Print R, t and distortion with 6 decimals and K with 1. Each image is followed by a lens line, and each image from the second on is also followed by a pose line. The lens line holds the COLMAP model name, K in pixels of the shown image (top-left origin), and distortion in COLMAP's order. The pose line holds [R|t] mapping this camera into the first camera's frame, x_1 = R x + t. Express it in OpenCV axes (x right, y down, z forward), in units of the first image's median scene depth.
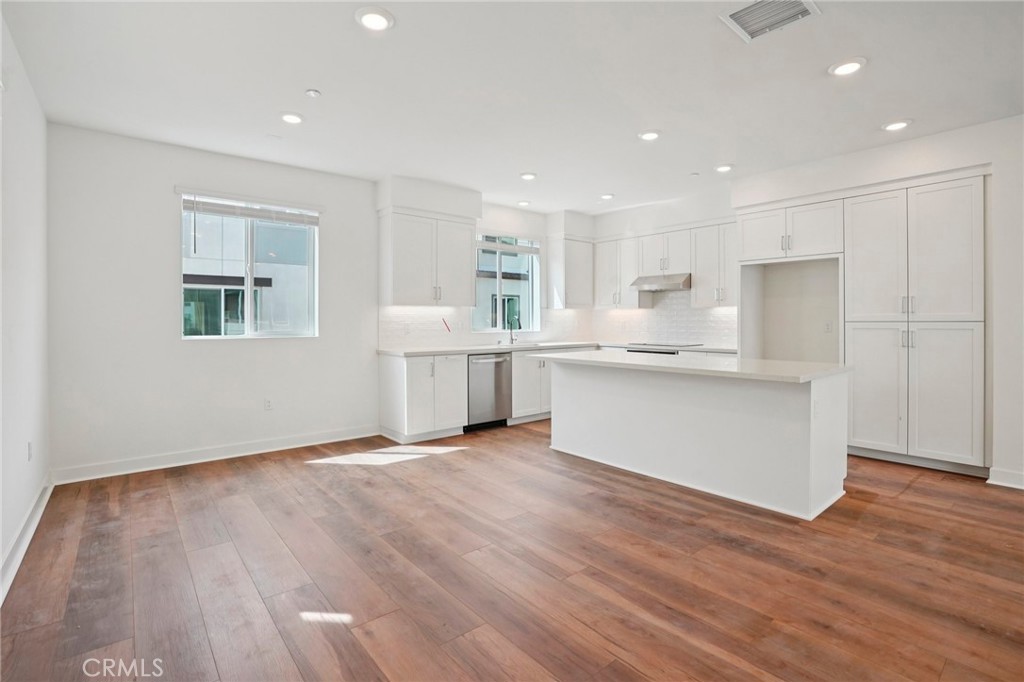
lens RADIAL K [[475.2, 0, 511.6], [0, 475.2, 337.6], [0, 0, 1]] dist [-0.064824, 0.023137]
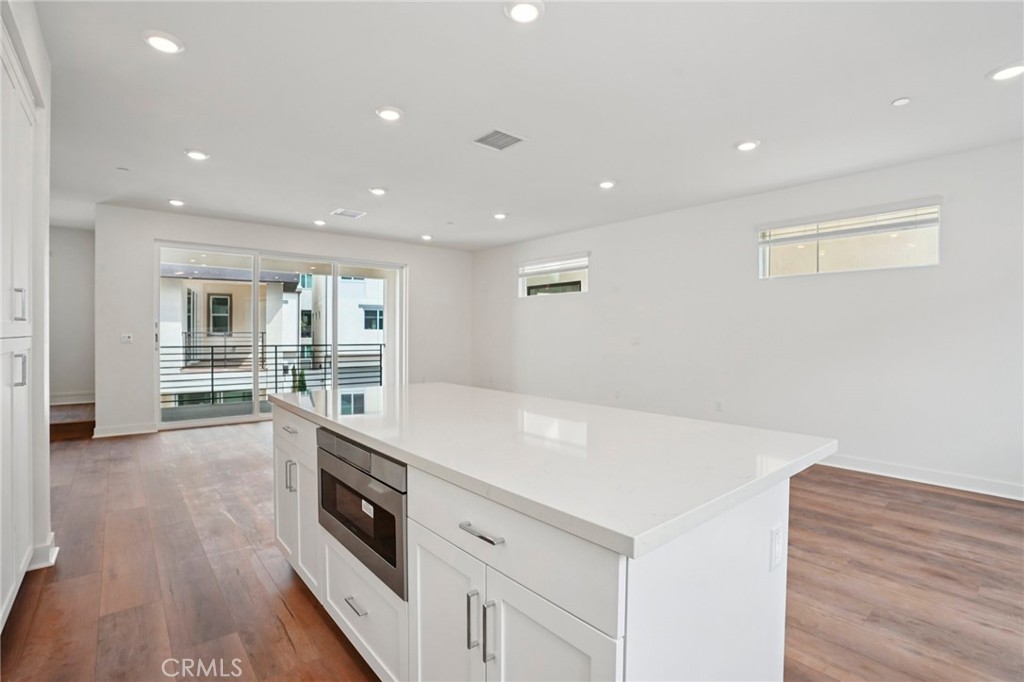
lens RADIAL K [[471.4, 0, 508.2], [0, 471.4, 339.5], [0, 0, 1]] dist [-0.003367, -0.000019]
pose [[-0.999879, 0.001649, -0.015492, 0.312234], [0.000863, 0.998718, 0.050616, -0.063902], [0.015556, 0.050597, -0.998598, 1.511822]]
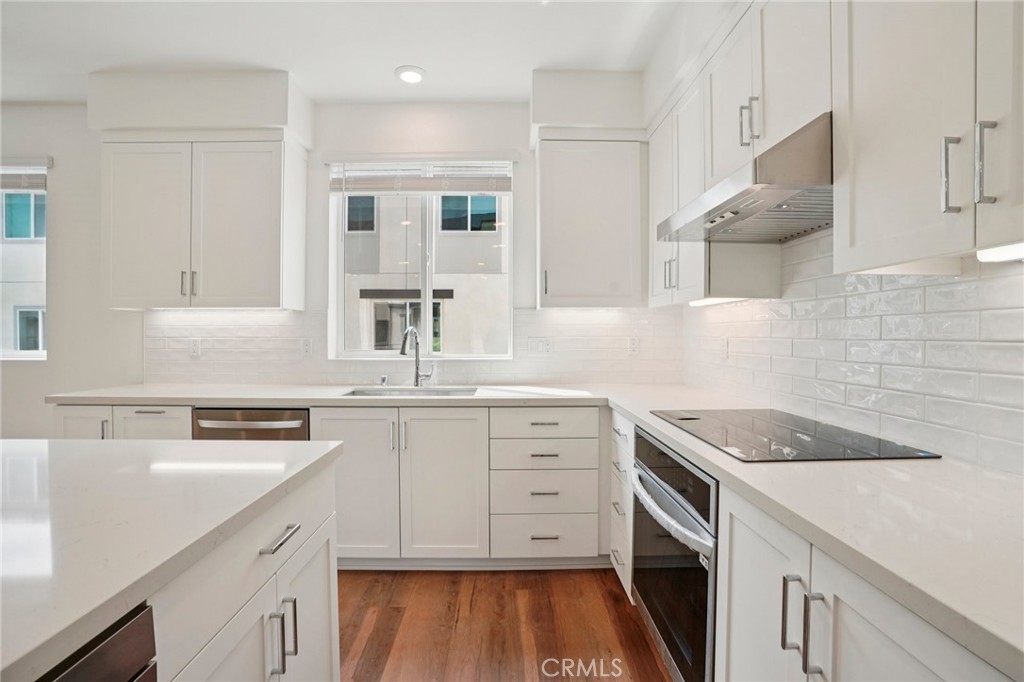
lens RADIAL K [[475.2, 0, 511.6], [0, 475.2, 337.6], [0, 0, 1]] dist [-0.064824, 0.023137]
pose [[0.782217, 0.007608, -0.622959, 0.585994], [-0.026781, 0.999412, -0.021423, -0.043513], [0.622430, 0.033441, 0.781961, 1.104869]]
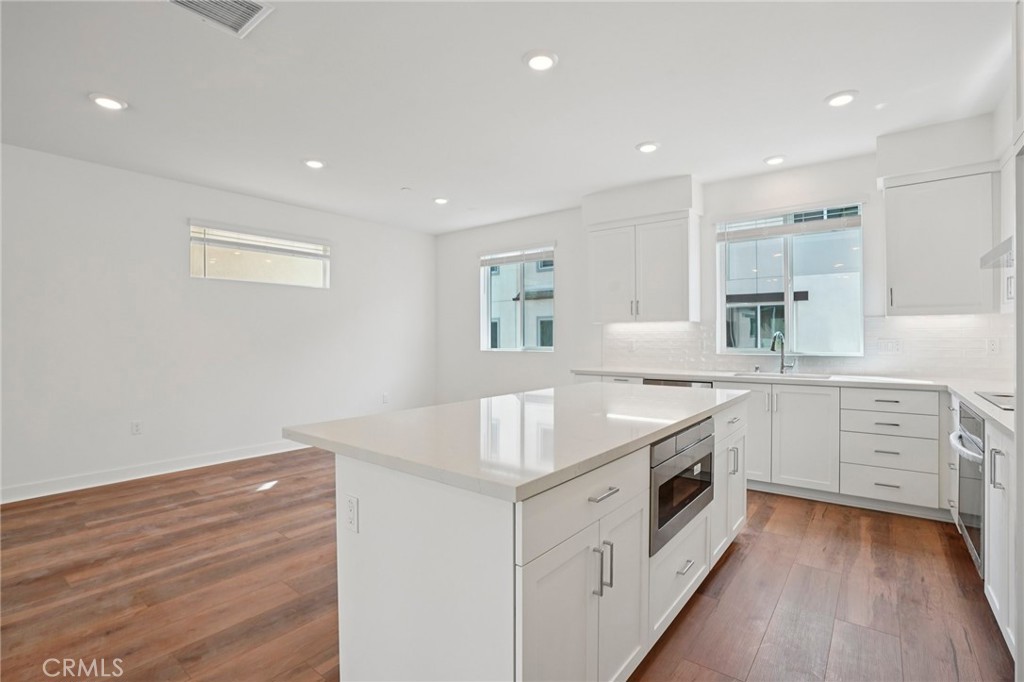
lens RADIAL K [[475.2, 0, 511.6], [0, 475.2, 337.6], [0, 0, 1]] dist [-0.064824, 0.023137]
pose [[0.207947, 0.002976, -0.978136, 0.898076], [-0.034827, 0.999384, -0.004363, -0.033554], [0.977520, 0.034973, 0.207922, 0.787153]]
